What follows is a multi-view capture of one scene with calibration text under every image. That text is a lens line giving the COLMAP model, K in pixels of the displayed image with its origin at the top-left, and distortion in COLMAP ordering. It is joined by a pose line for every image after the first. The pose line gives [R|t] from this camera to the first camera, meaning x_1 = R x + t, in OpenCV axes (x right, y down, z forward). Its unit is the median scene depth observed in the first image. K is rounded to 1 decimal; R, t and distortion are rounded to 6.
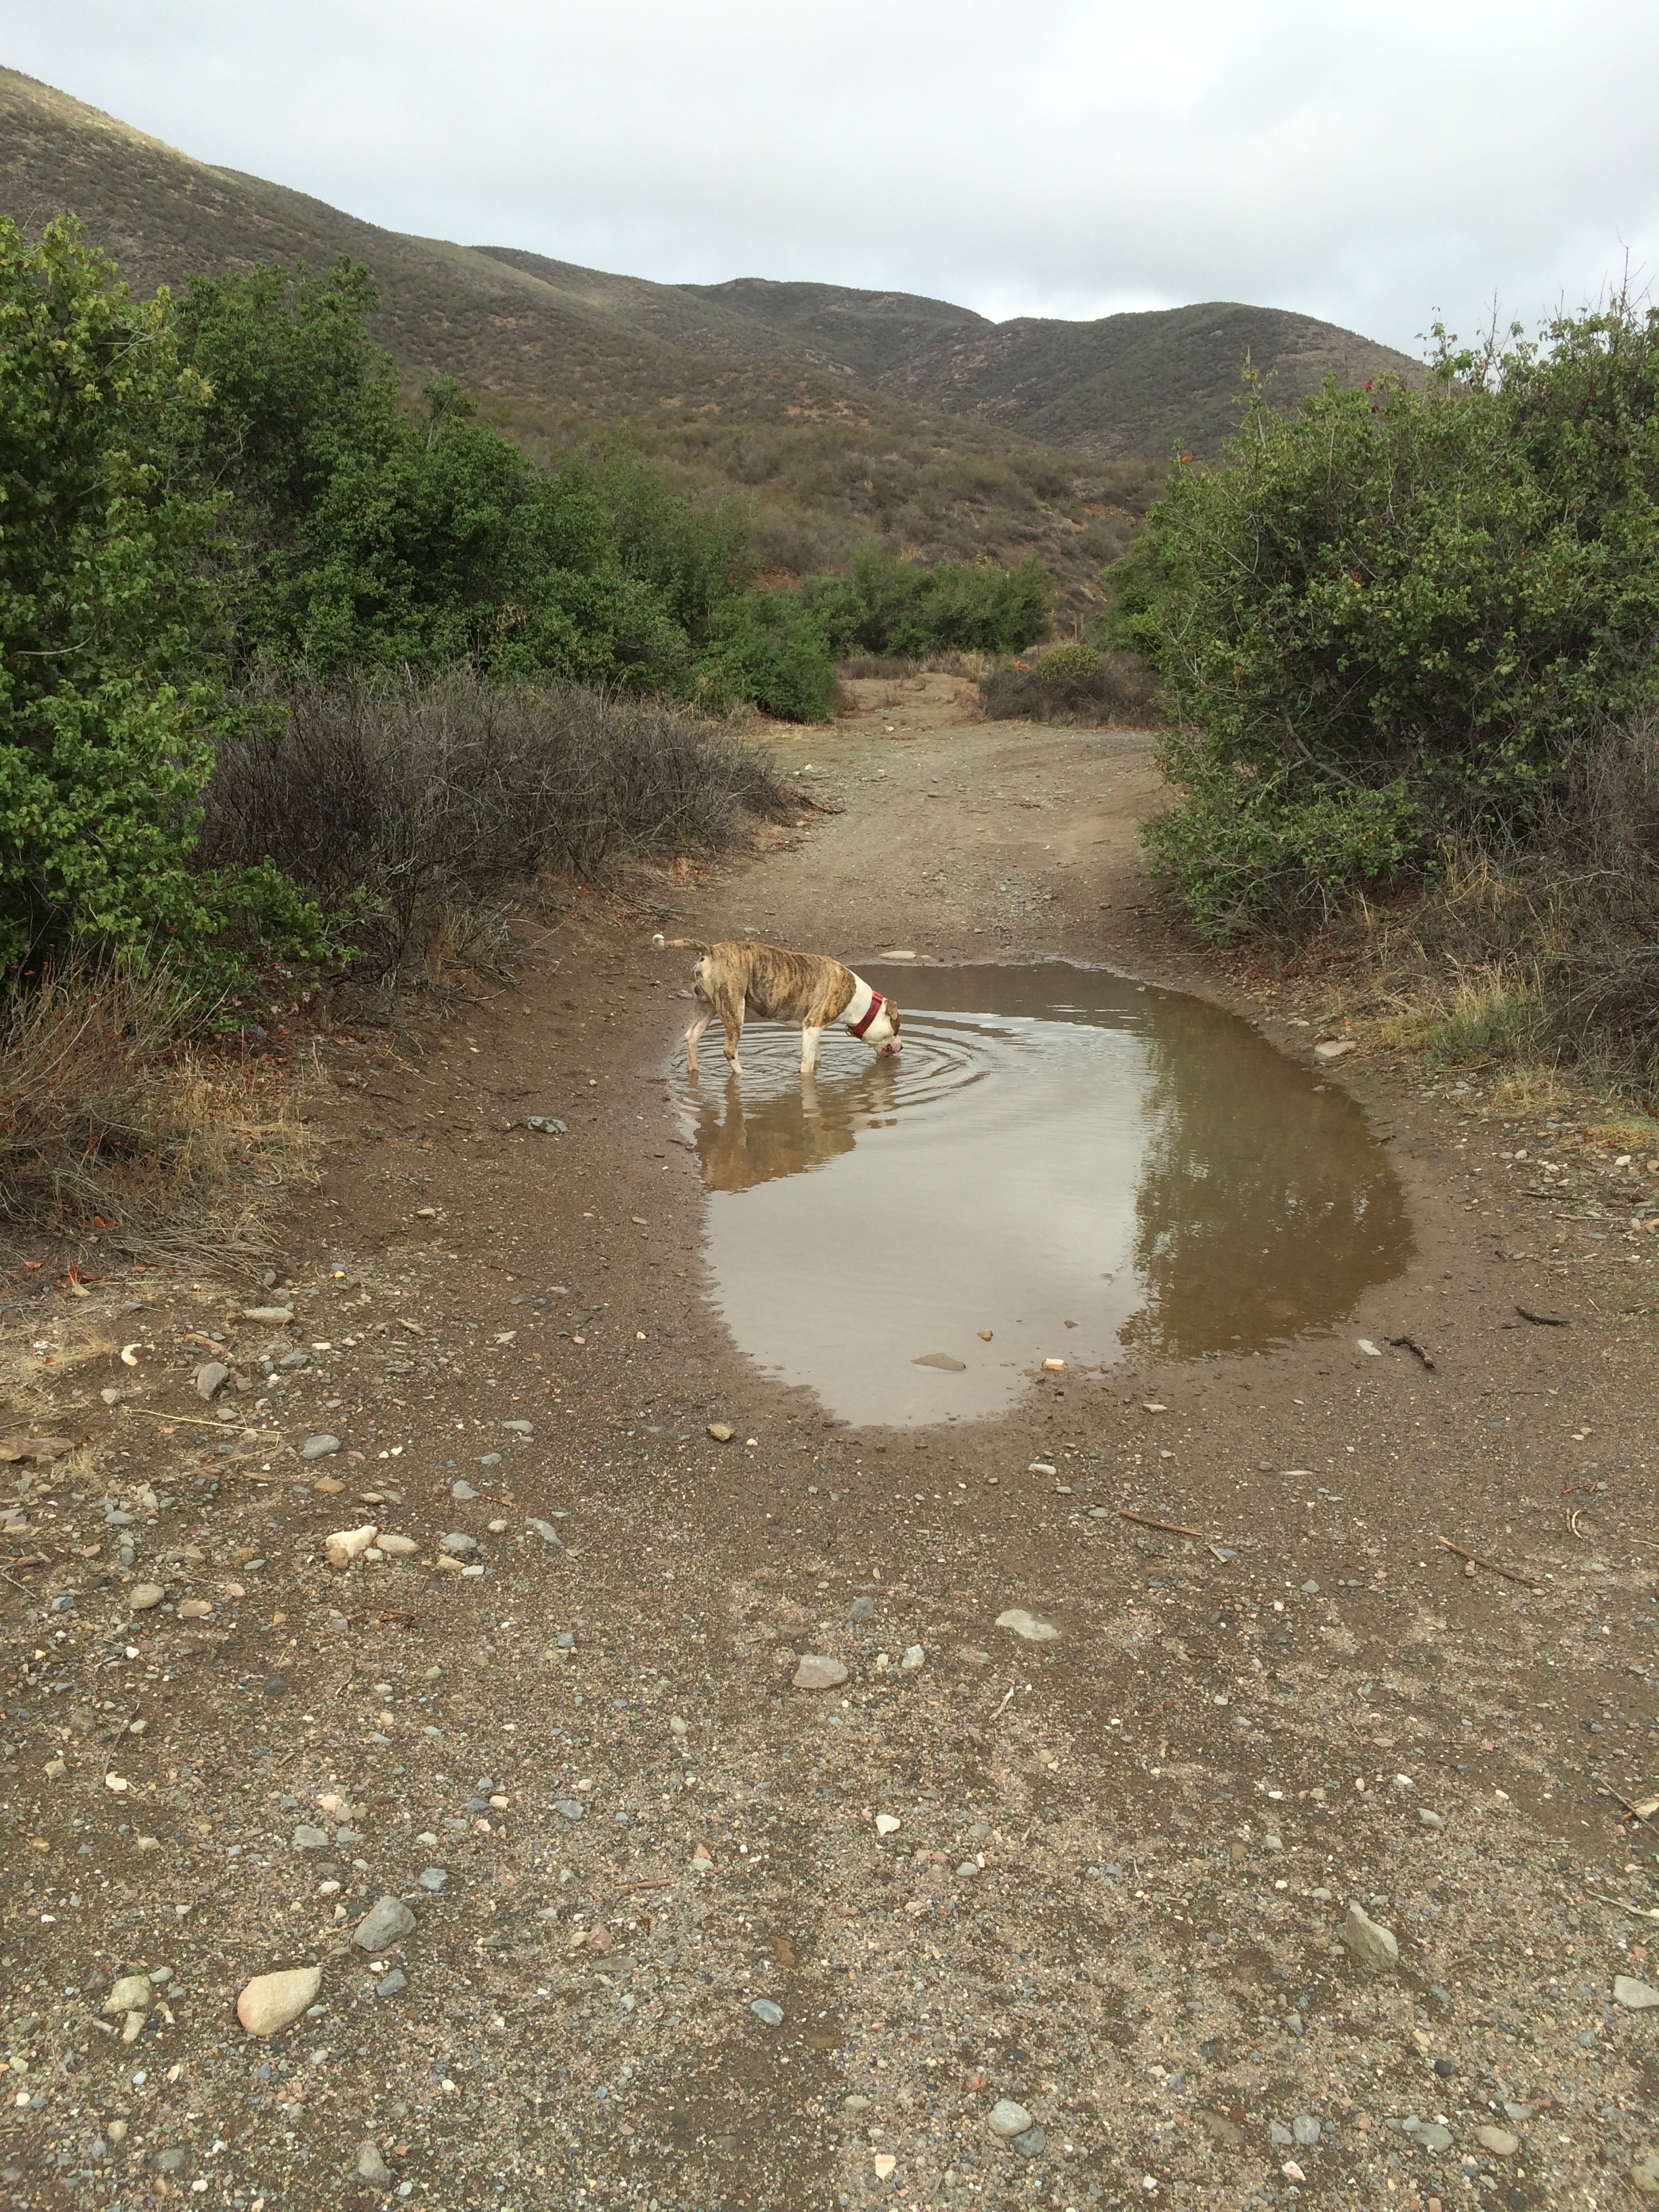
lens RADIAL K [[1899.1, 0, 829.5], [0, 1899.1, 1106.0], [0, 0, 1]] dist [0.081971, -0.103378]
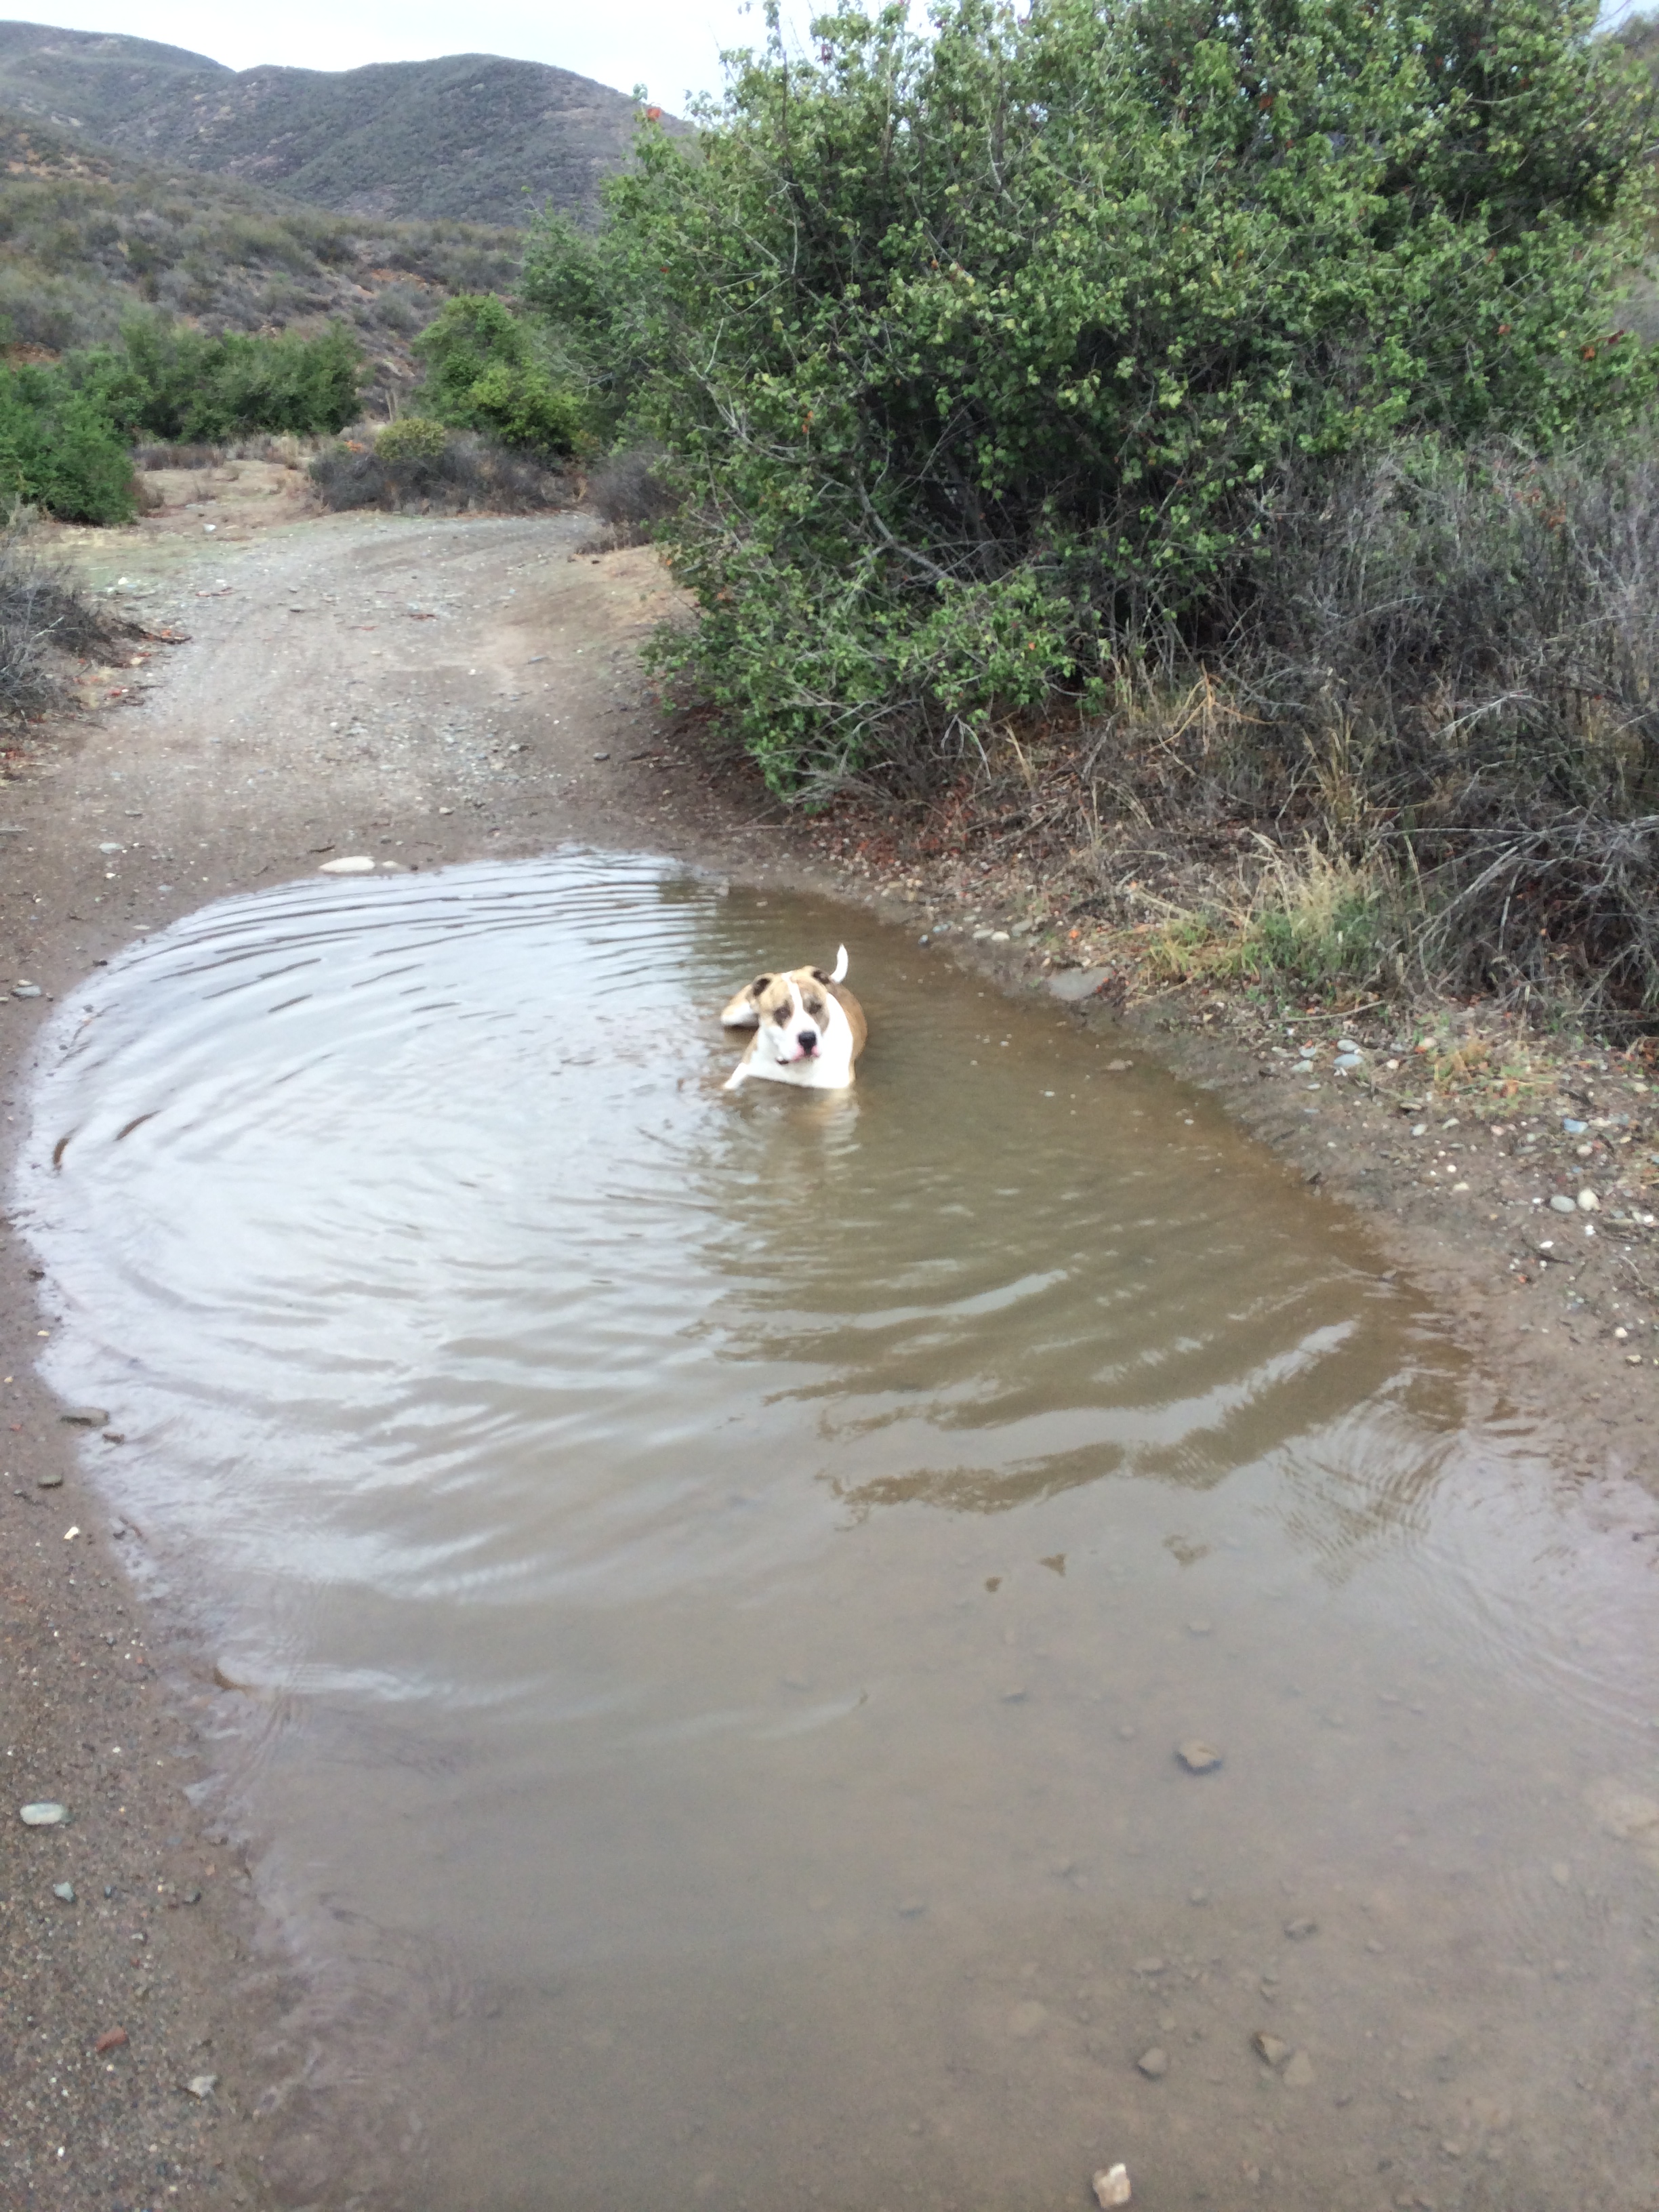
lens RADIAL K [[1886.0, 0, 829.5], [0, 1886.0, 1106.0], [0, 0, 1]] dist [0.084430, -0.110808]
pose [[0.940650, -0.149138, 0.304854, -0.013781], [0.115889, 0.985429, 0.124498, -0.036587], [-0.318979, -0.081779, 0.944227, 0.178786]]
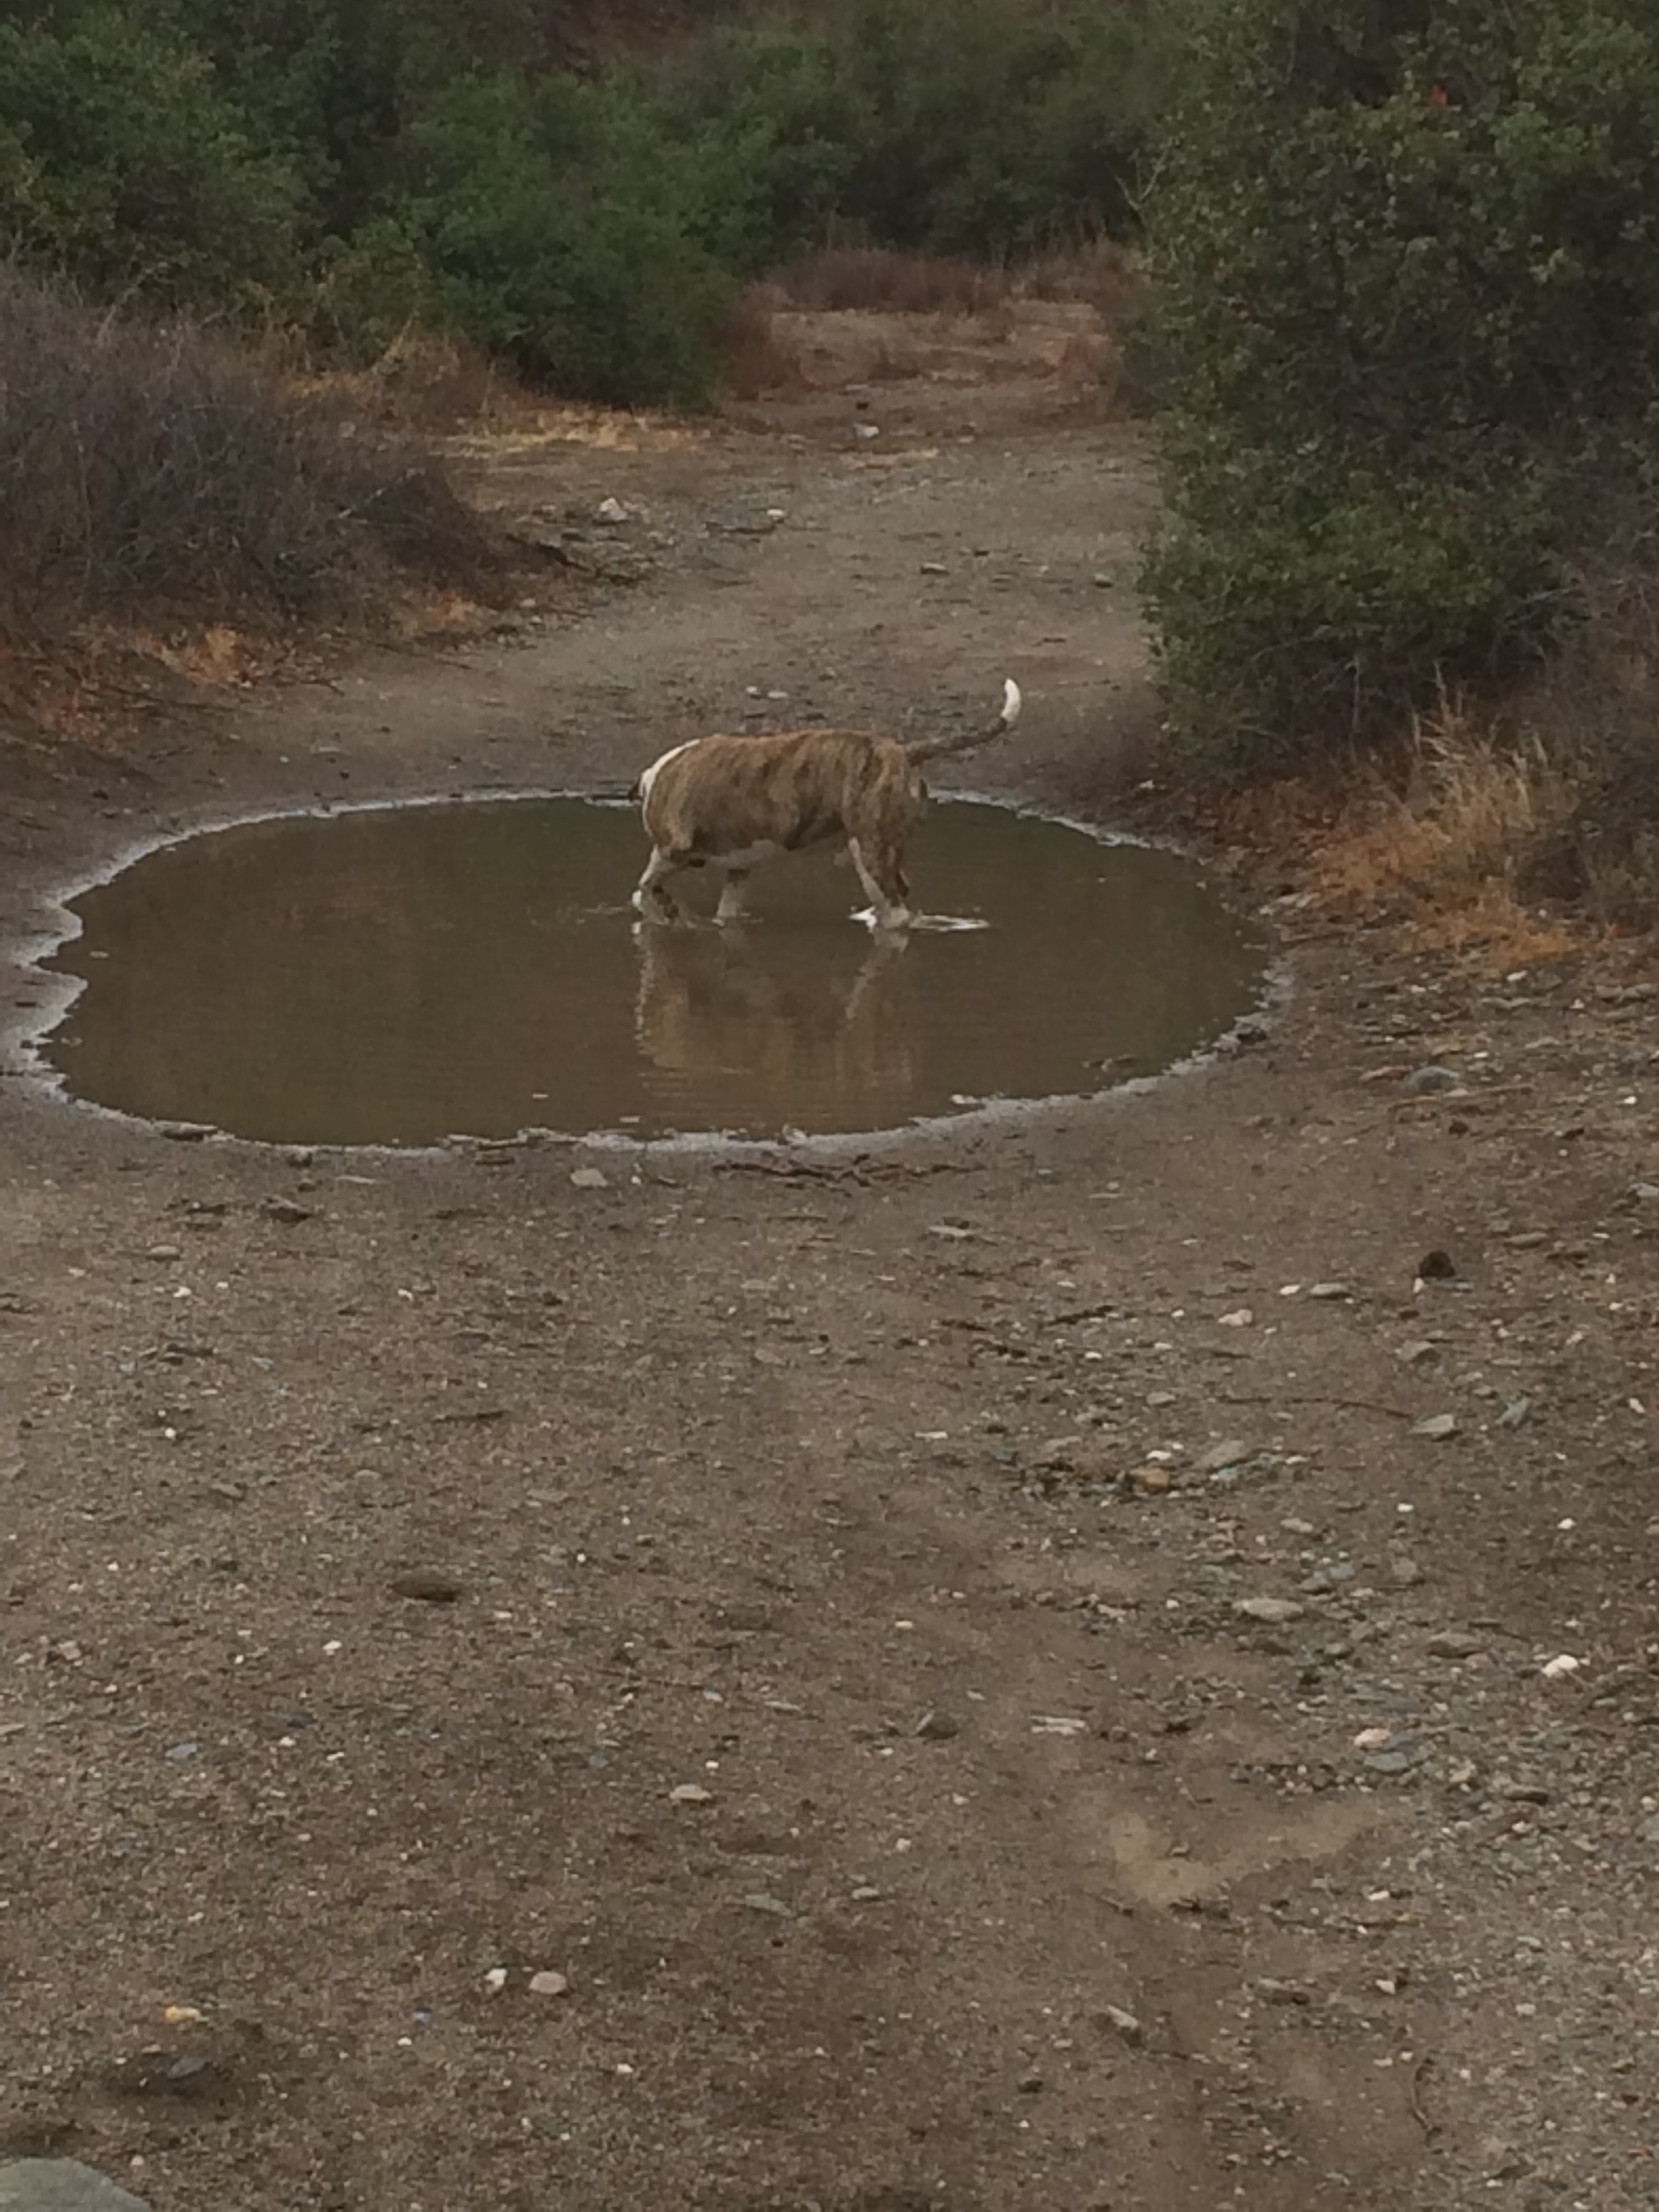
lens RADIAL K [[5933.9, 0, 829.5], [0, 5933.9, 1106.0], [0, 0, 1]] dist [0.024488, 0.234805]
pose [[0.999732, 0.023075, -0.001612, 0.059881], [-0.023127, 0.995721, -0.089470, 0.088287], [-0.000460, 0.089484, 0.995988, -0.353370]]
